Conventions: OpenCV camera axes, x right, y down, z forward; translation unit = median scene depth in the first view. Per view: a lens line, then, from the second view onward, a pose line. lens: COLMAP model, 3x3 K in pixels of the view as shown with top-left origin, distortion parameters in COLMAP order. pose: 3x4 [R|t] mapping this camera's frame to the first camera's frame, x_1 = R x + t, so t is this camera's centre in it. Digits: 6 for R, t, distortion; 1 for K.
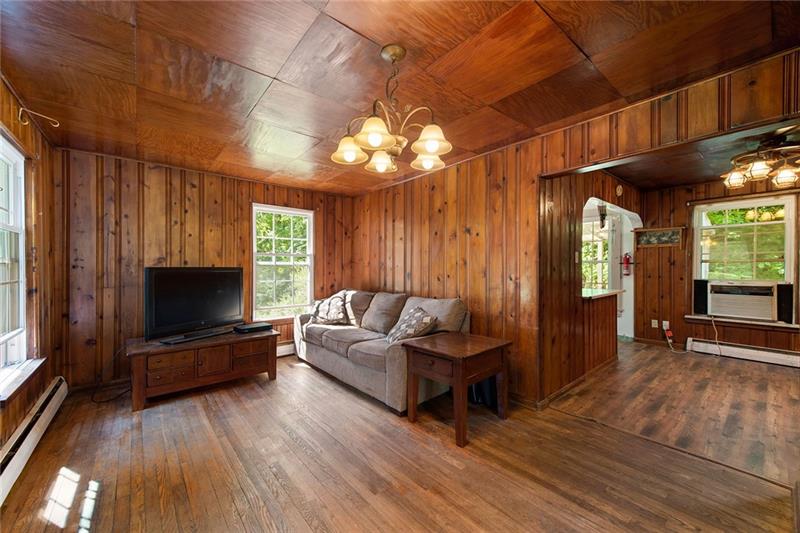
lens RADIAL K [[316.0, 0, 397.7], [0, 316.0, 270.7], [0, 0, 1]] dist [0.013232, -0.001192]
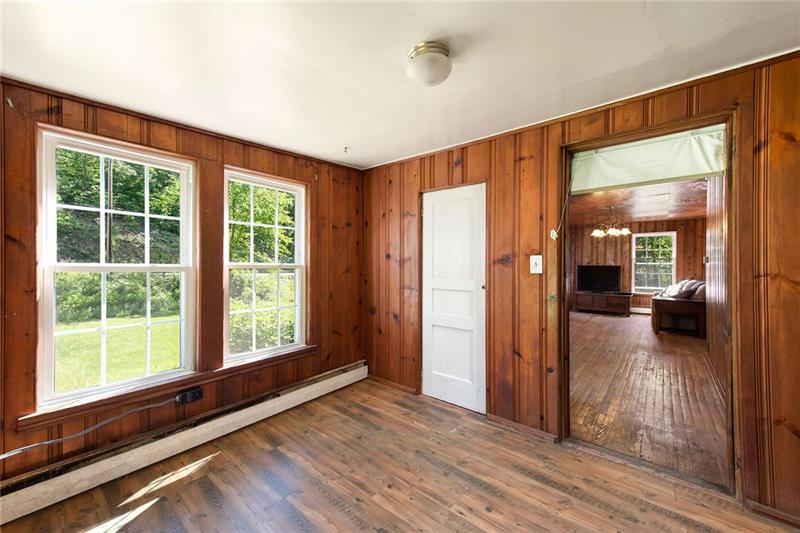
lens RADIAL K [[316.0, 0, 399.5], [0, 316.0, 266.8], [0, 0, 1]] dist [0.013232, -0.001192]
pose [[0.172918, 0.005492, -0.984921, 1.352913], [-0.013319, 0.999906, 0.003238, 0.009927], [0.984846, 0.012558, 0.172974, -0.845720]]
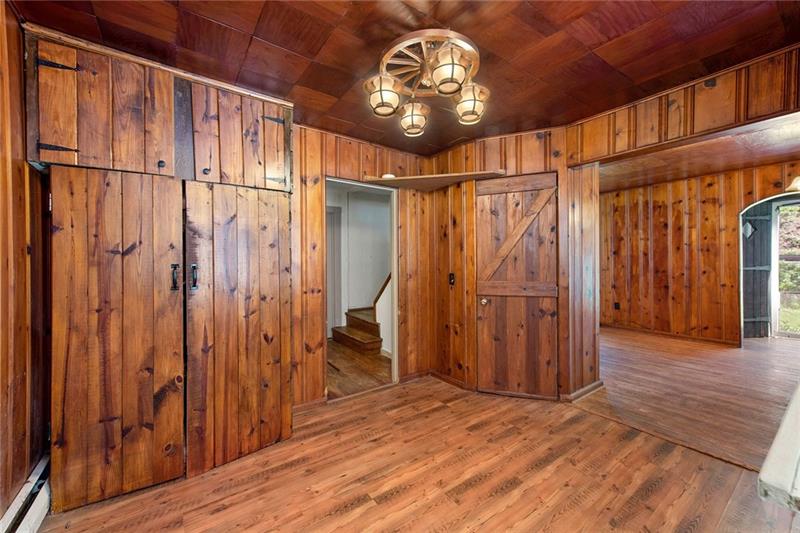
lens RADIAL K [[316.0, 0, 402.2], [0, 316.0, 263.3], [0, 0, 1]] dist [0.013232, -0.001192]
pose [[-0.996696, 0.019261, 0.078912, 0.874476], [0.020877, 0.999588, 0.019701, -0.015810], [-0.078500, 0.021283, -0.996687, 1.175952]]
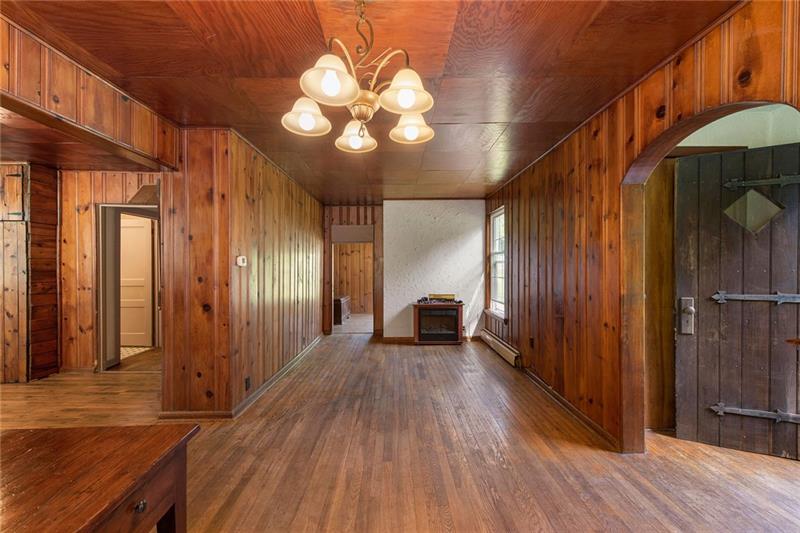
lens RADIAL K [[327.4, 0, 399.2], [0, 327.4, 269.4], [0, 0, 1]] dist [0.008090, -0.002531]
pose [[-0.772971, 0.000883, 0.634441, -0.249225], [0.011189, 0.999862, 0.012240, -0.004471], [-0.634343, 0.016560, -0.772874, 0.666173]]
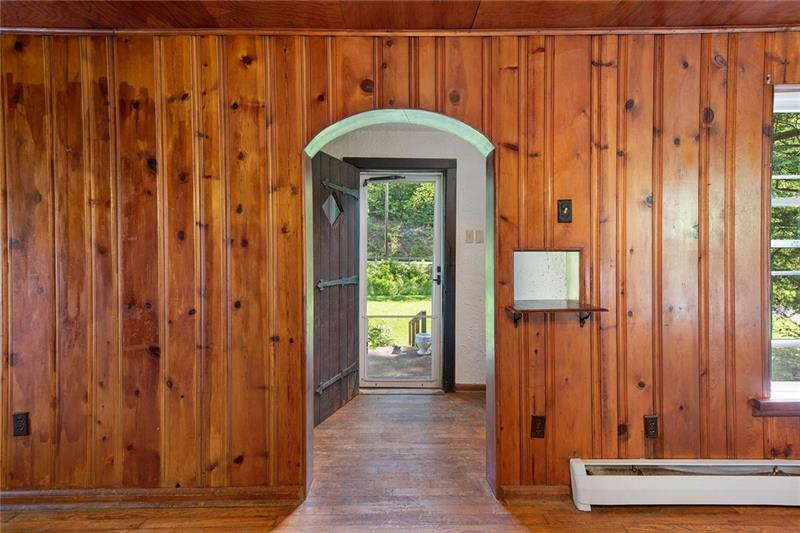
lens RADIAL K [[324.2, 0, 398.8], [0, 324.2, 257.0], [0, 0, 1]] dist [0.002586, 0.000067]
pose [[-0.629428, 0.015899, -0.776896, 0.064608], [-0.001596, 0.999762, 0.021752, -0.008315], [0.777057, 0.014931, -0.629253, 0.357693]]
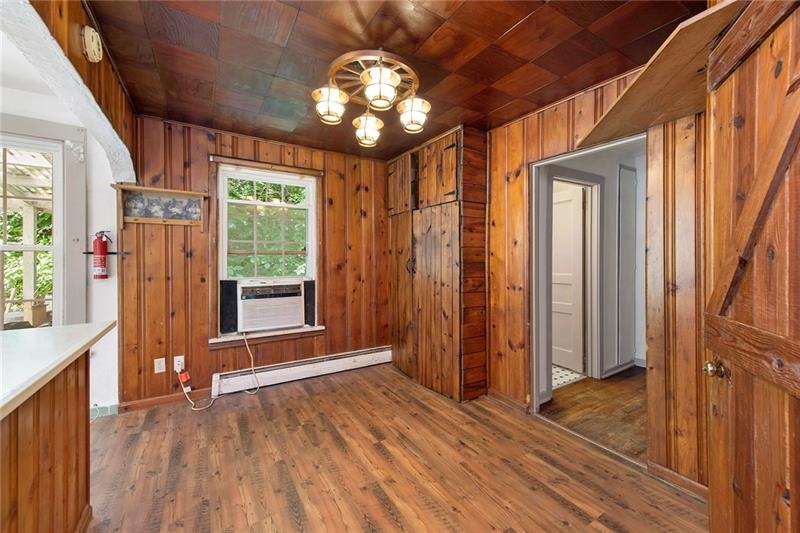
lens RADIAL K [[316.0, 0, 397.9], [0, 316.0, 260.9], [0, 0, 1]] dist [0.013232, -0.001192]
pose [[0.150982, -0.000026, 0.988537, 0.415590], [0.013962, 0.999900, -0.002106, -0.005224], [-0.988438, 0.014120, 0.150967, 0.644685]]
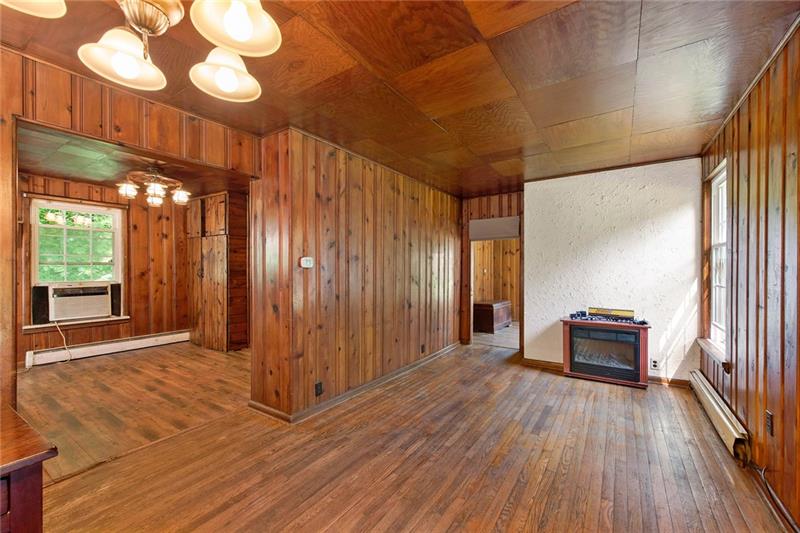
lens RADIAL K [[327.4, 0, 399.1], [0, 327.4, 270.2], [0, 0, 1]] dist [0.008090, -0.002531]
pose [[-0.276094, -0.003162, 0.961125, -0.247763], [0.011748, 0.999909, 0.006664, -0.003528], [-0.961059, 0.013131, -0.276032, 0.332183]]
